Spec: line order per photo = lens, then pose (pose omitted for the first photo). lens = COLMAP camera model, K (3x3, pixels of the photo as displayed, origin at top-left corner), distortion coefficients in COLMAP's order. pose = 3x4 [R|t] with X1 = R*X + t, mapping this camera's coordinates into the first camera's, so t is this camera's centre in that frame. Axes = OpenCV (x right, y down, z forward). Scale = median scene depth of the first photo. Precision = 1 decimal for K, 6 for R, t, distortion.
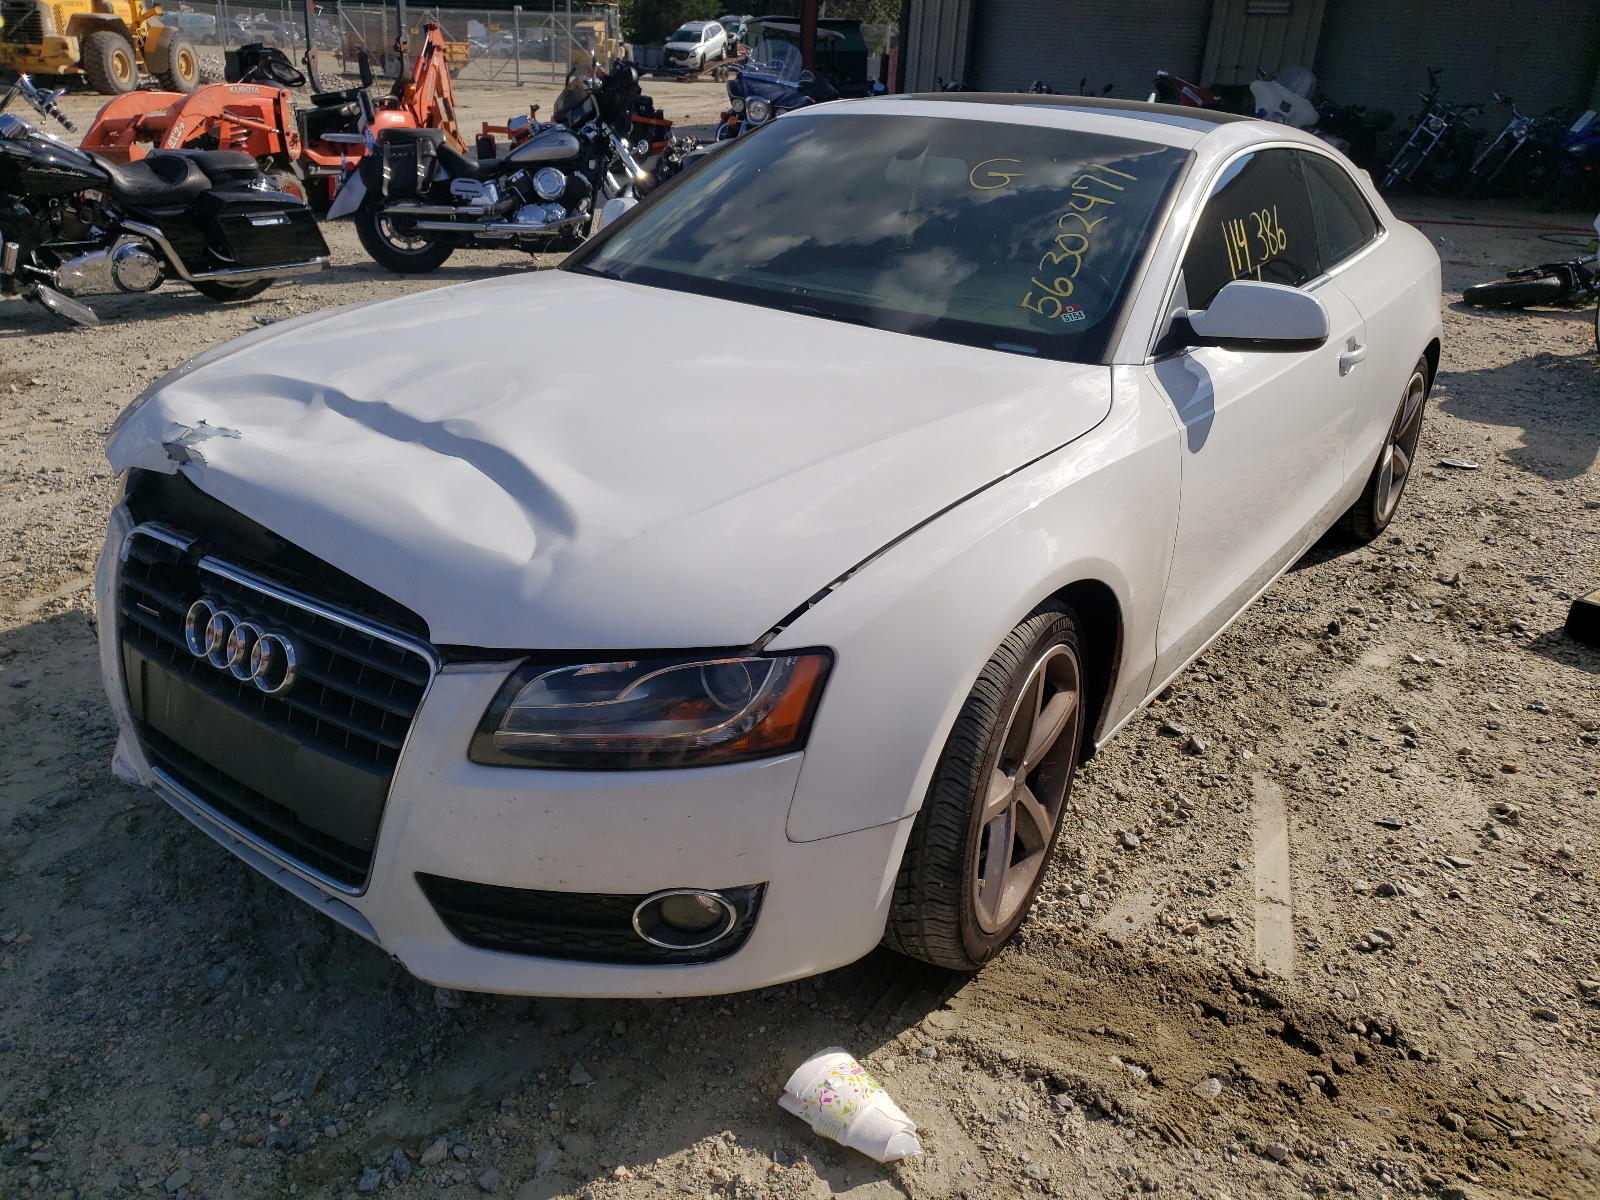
lens RADIAL K [[1194.6, 0, 800.0], [0, 1194.6, 600.0], [0, 0, 1]] dist [0.035613, -0.002167]
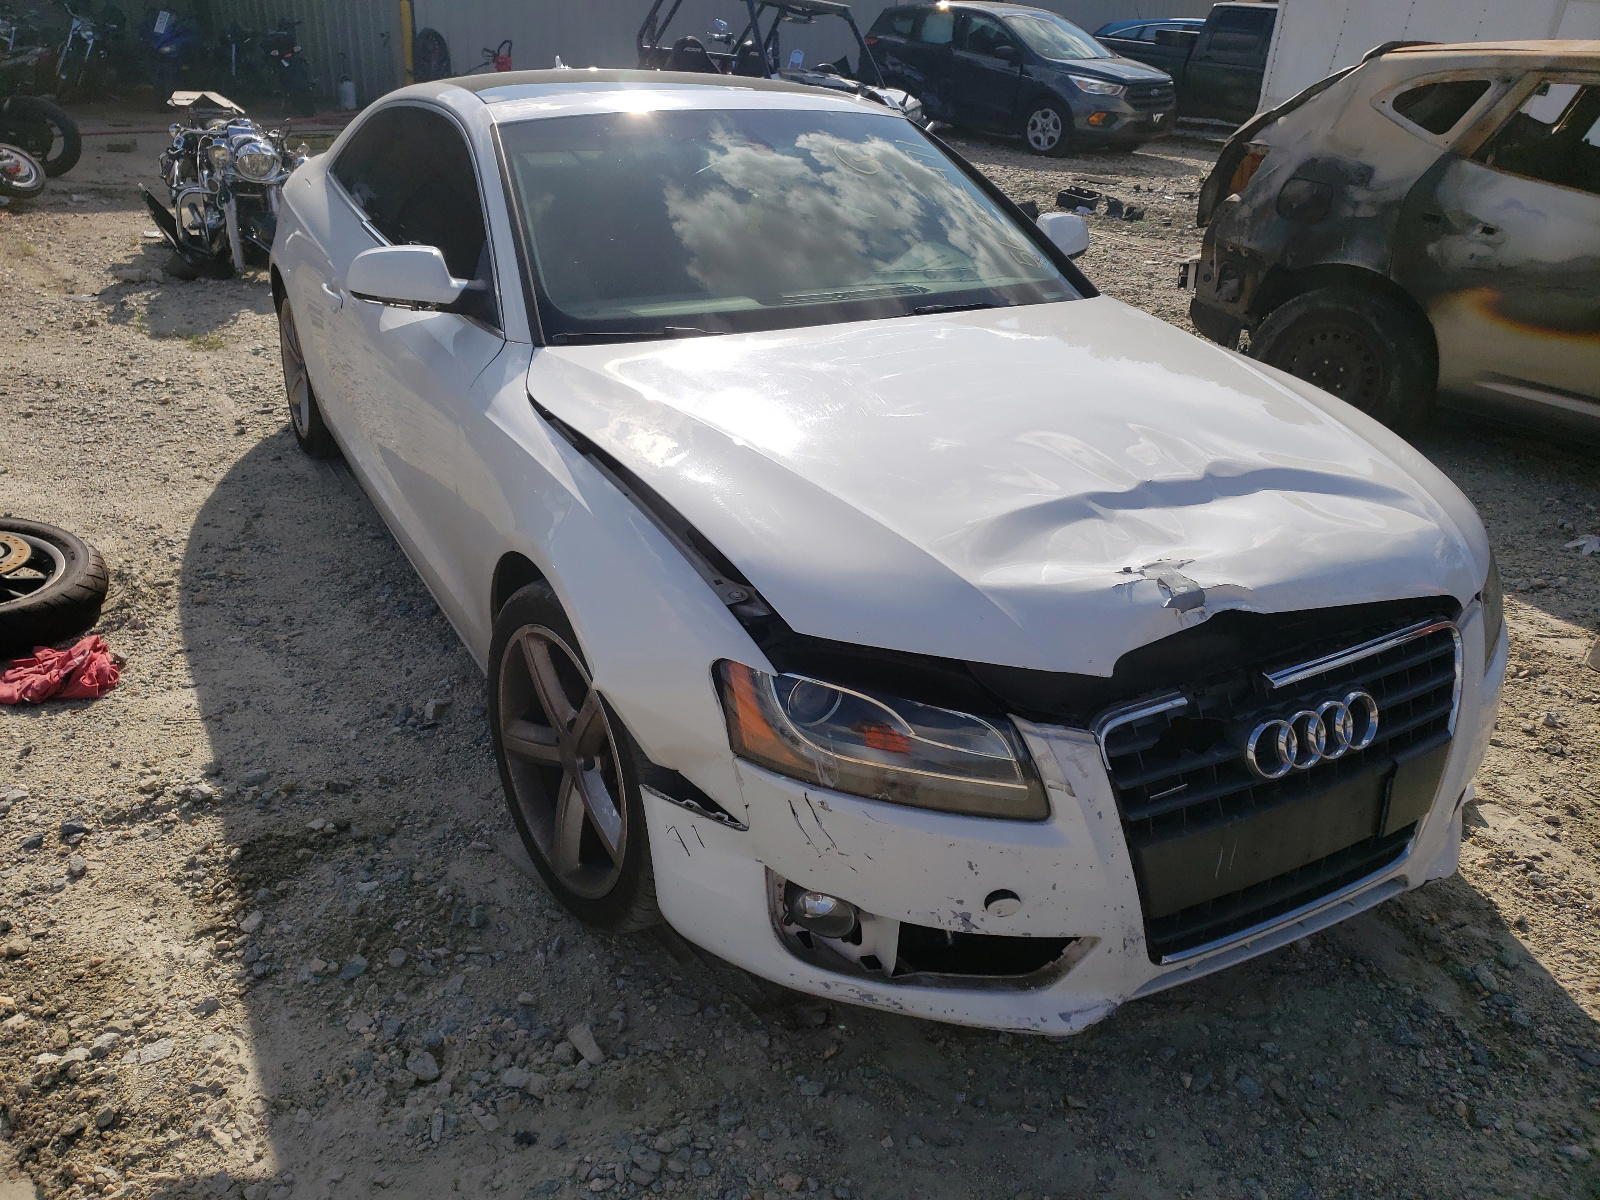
lens RADIAL K [[1194.6, 0, 800.0], [0, 1194.6, 600.0], [0, 0, 1]] dist [0.035613, -0.002167]
pose [[0.477069, -0.419123, 0.772490, -1.255502], [0.360445, 0.894947, 0.262962, -0.430283], [-0.801551, 0.152989, 0.578023, 0.683001]]
